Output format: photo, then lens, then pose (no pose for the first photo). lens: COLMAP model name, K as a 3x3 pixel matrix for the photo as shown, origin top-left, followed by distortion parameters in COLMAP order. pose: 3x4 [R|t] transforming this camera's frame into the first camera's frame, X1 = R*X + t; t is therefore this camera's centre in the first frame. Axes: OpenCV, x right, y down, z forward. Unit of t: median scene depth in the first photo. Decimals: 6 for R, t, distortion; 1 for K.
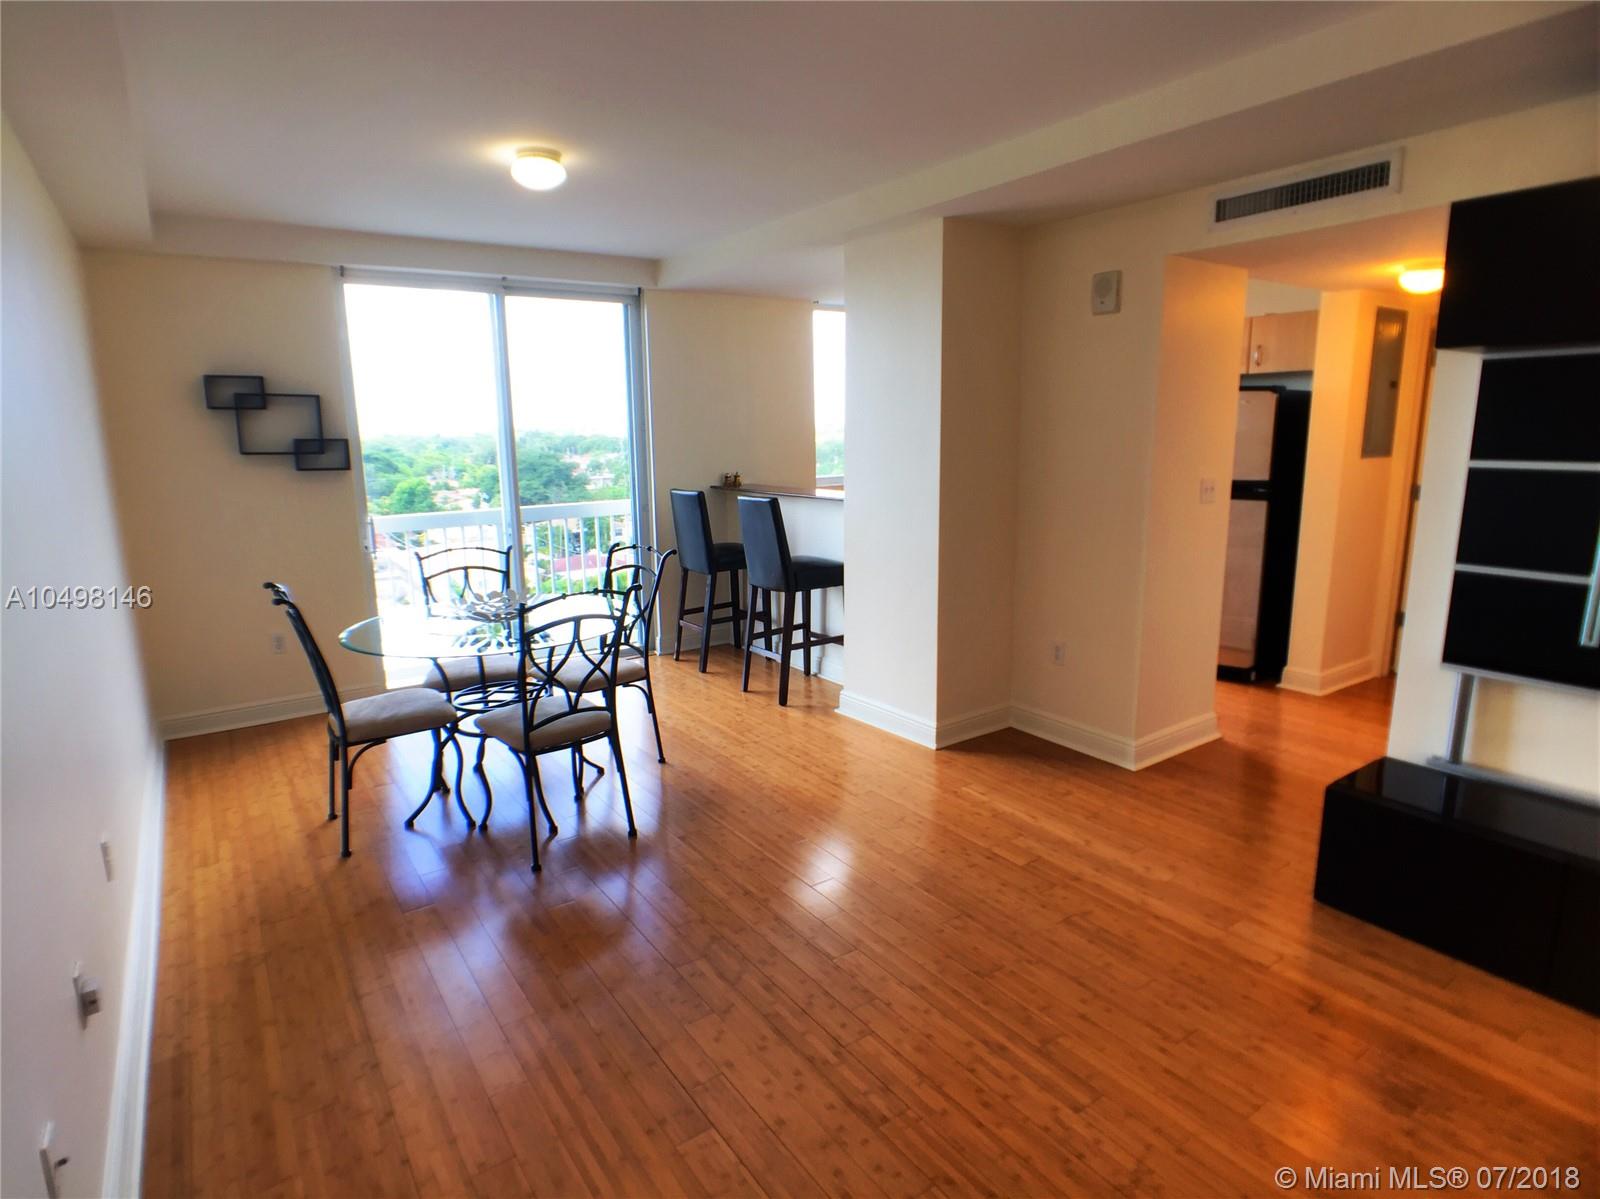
lens RADIAL K [[879.9, 0, 793.1], [0, 879.9, 605.7], [0, 0, 1]] dist [-0.029833, 0.009692]
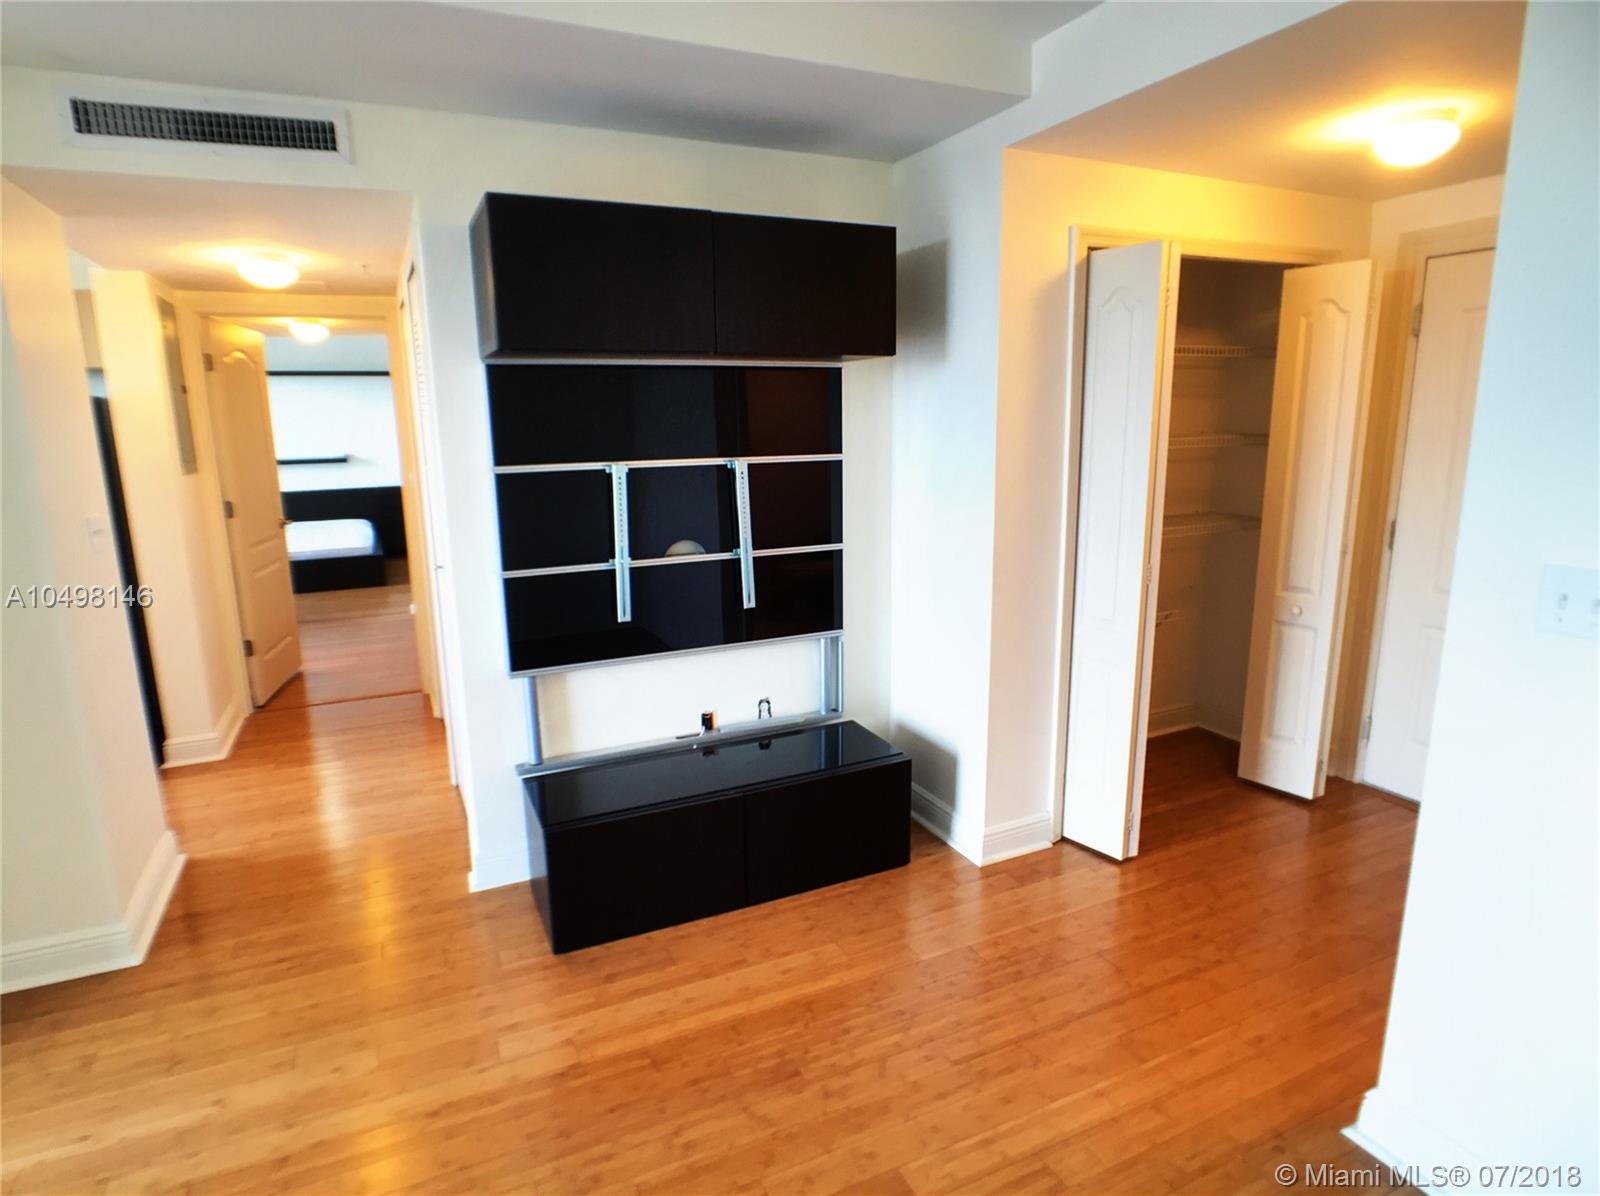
lens RADIAL K [[889.0, 0, 789.8], [0, 889.0, 599.6], [0, 0, 1]] dist [-0.033346, 0.011221]
pose [[0.170579, -0.189812, 0.966889, -0.128943], [0.210366, 0.965662, 0.152458, -0.086846], [-0.962626, 0.177394, 0.204652, 0.412897]]
